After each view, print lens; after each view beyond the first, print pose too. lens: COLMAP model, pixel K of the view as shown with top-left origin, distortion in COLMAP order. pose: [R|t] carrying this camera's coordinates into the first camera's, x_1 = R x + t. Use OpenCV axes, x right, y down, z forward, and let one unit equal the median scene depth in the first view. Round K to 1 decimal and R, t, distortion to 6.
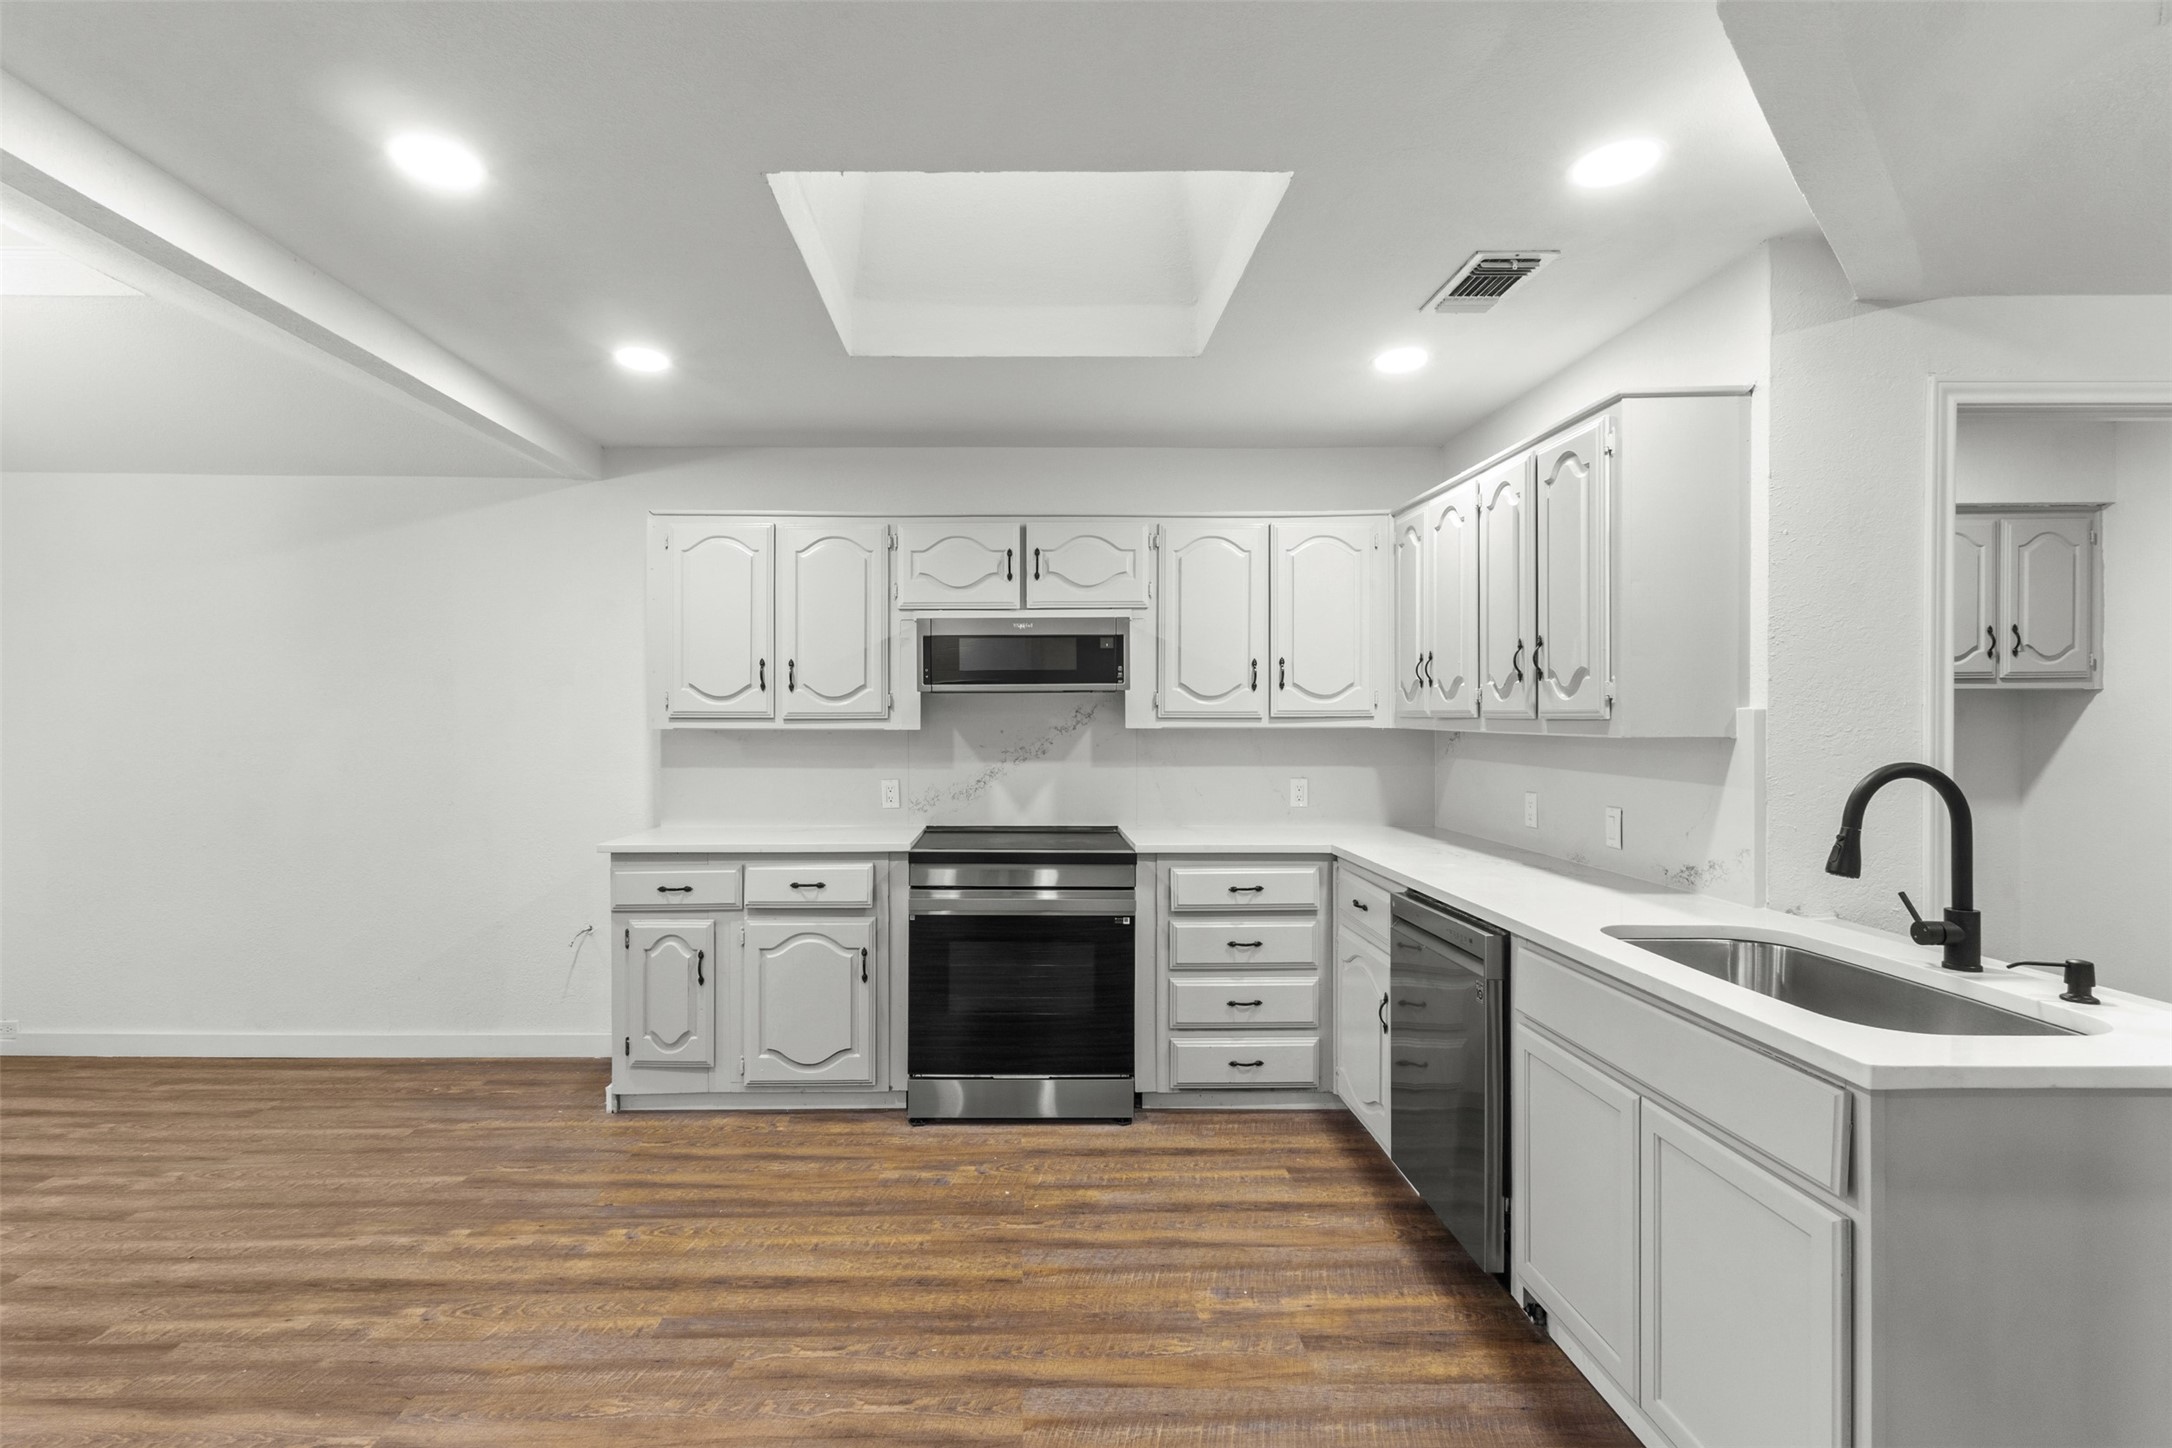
lens RADIAL K [[1020.8, 0, 1032.1], [0, 1020.8, 722.5], [0, 0, 1]] dist [0.000377, 0.000408]
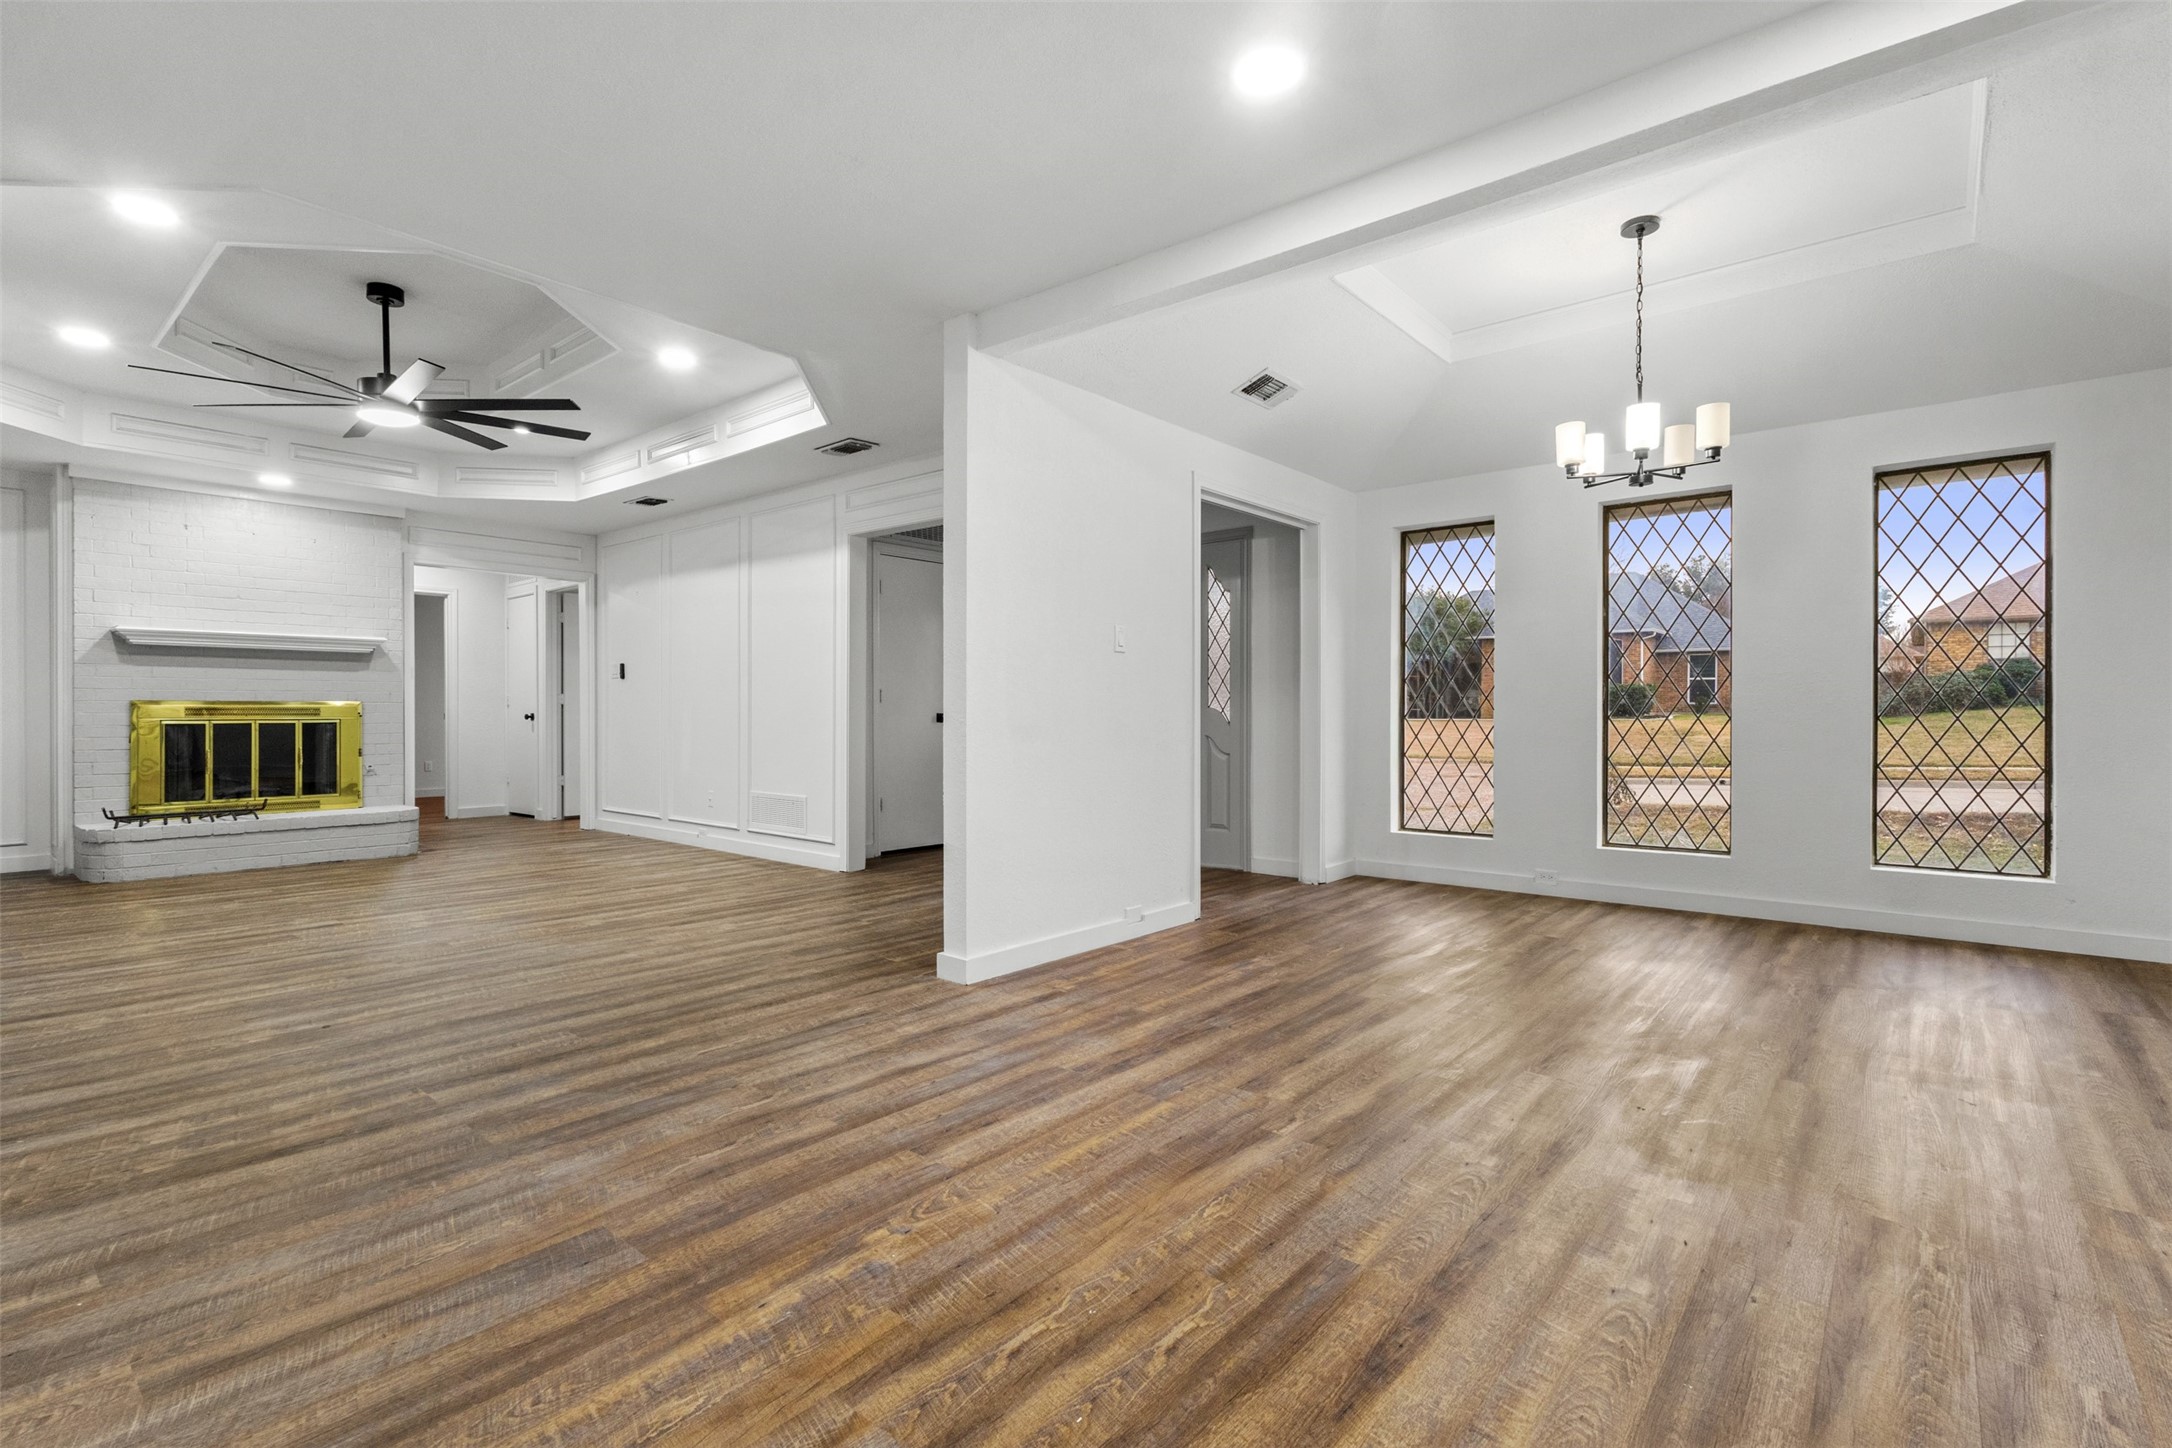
lens RADIAL K [[1002.6, 0, 1079.2], [0, 1002.6, 712.4], [0, 0, 1]] dist [0.002508, 0.001145]
pose [[-0.659284, -0.005317, -0.751875, 0.242266], [-0.010781, 0.999939, 0.002382, 0.106032], [0.751817, 0.009676, -0.659301, 0.894826]]
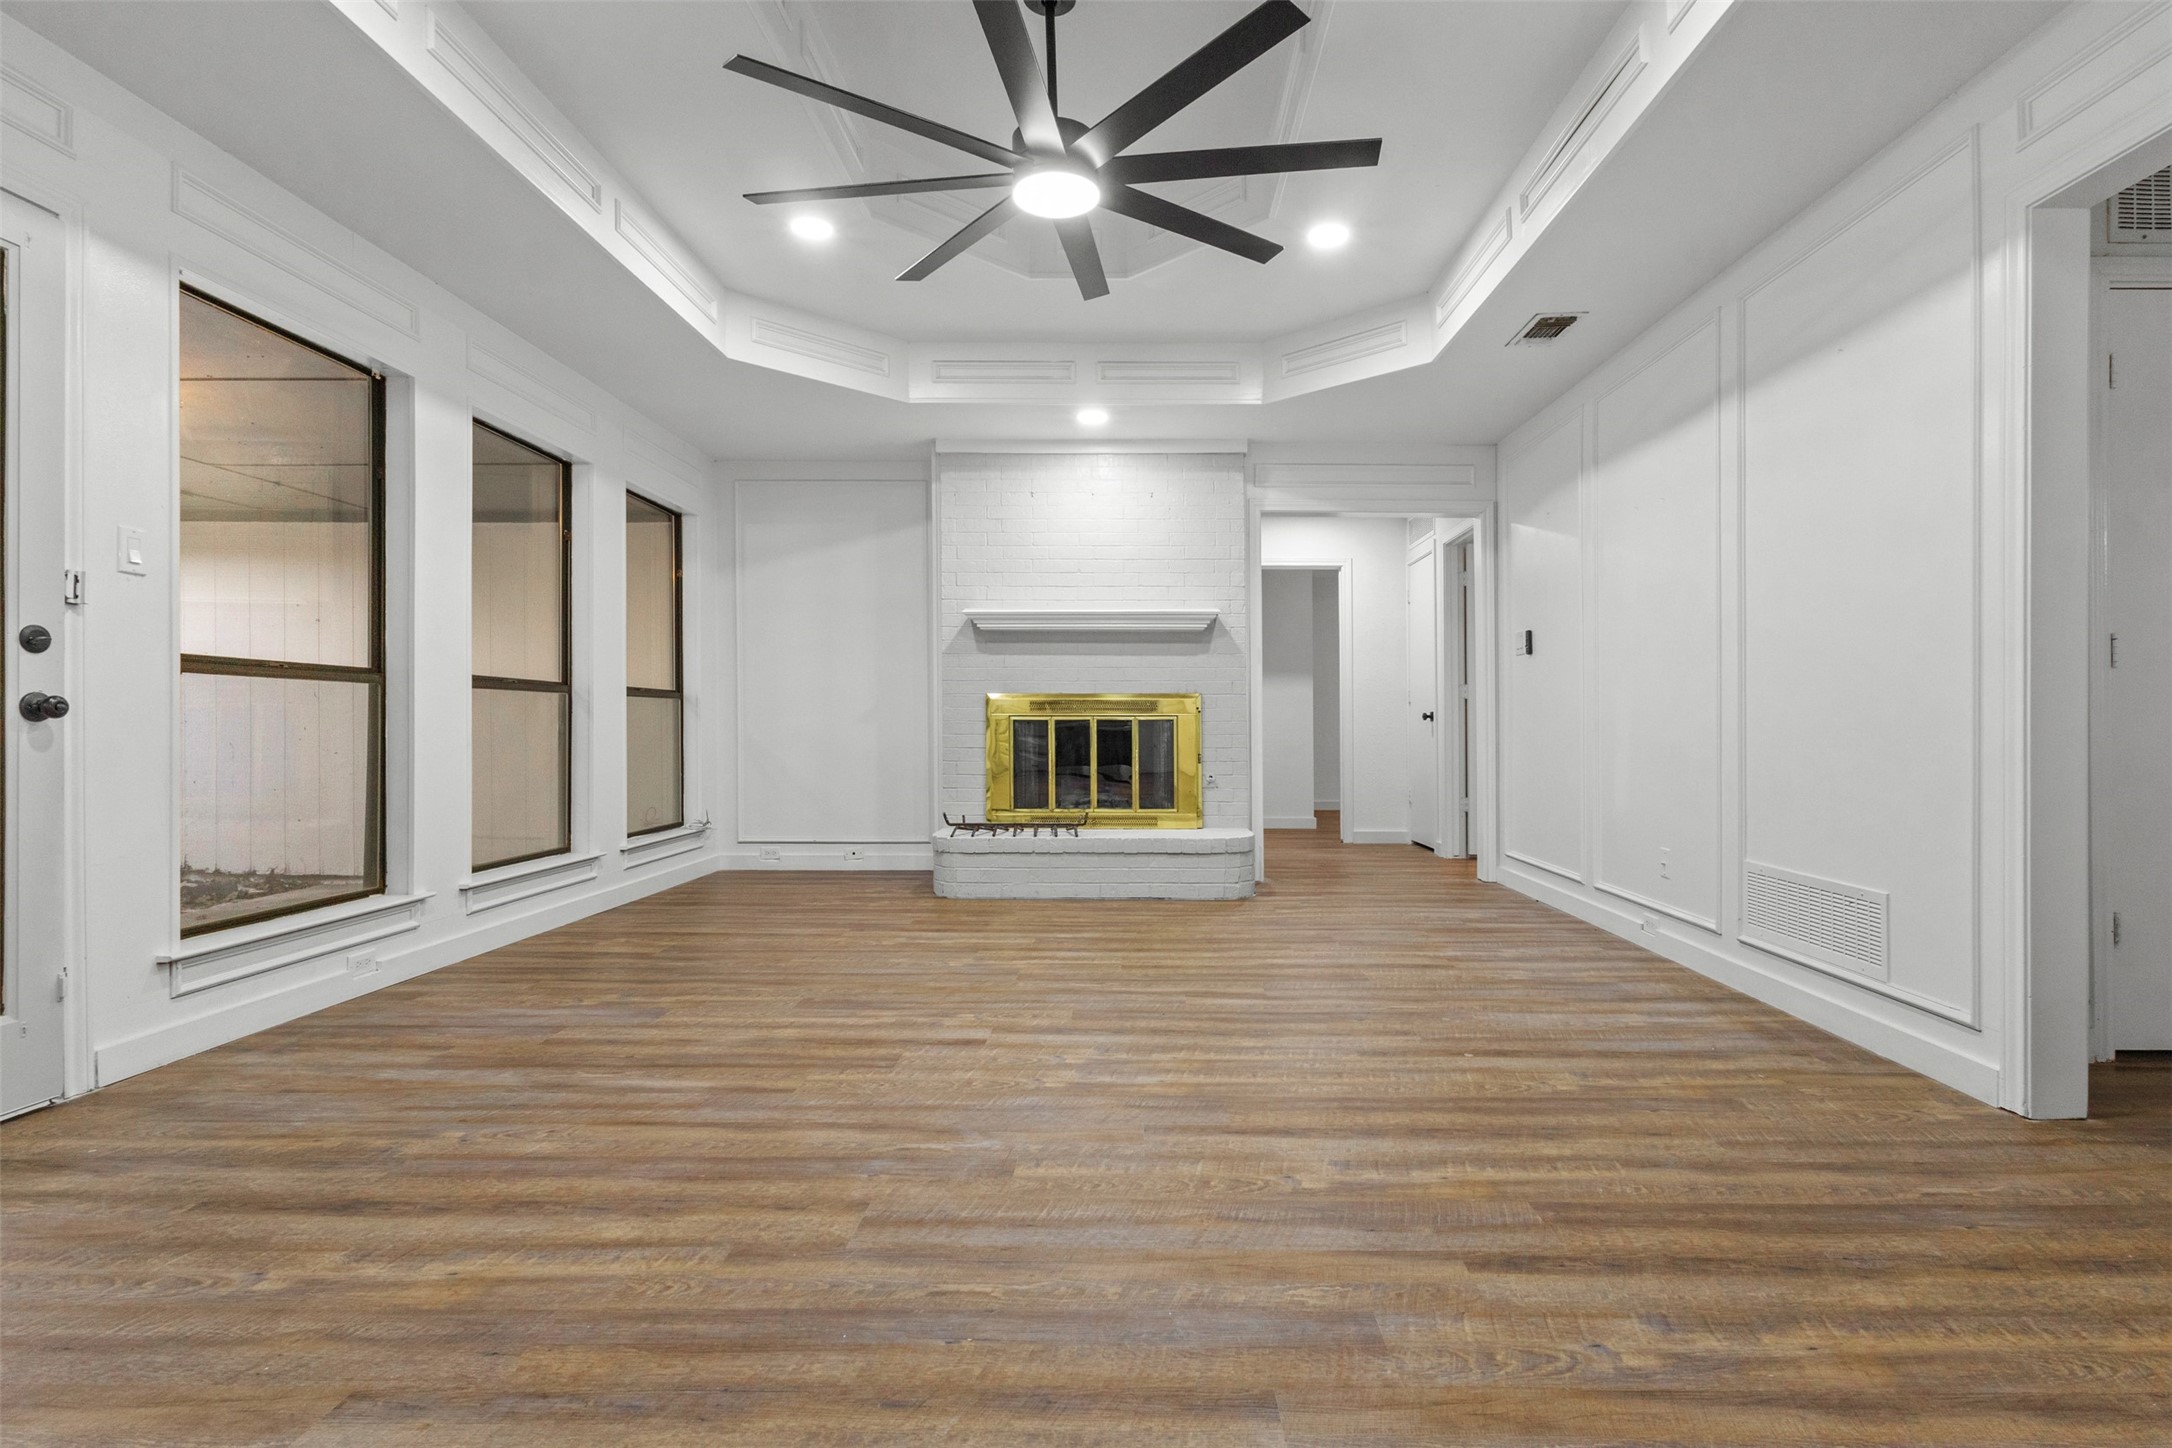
lens RADIAL K [[1034.7, 0, 1140.4], [0, 1034.7, 713.3], [0, 0, 1]] dist [0.016295, 0.000215]
pose [[-0.999909, -0.007177, 0.011422, -0.246571], [-0.007167, 0.999974, 0.000930, 0.135097], [-0.011428, 0.000848, -0.999934, 0.115235]]
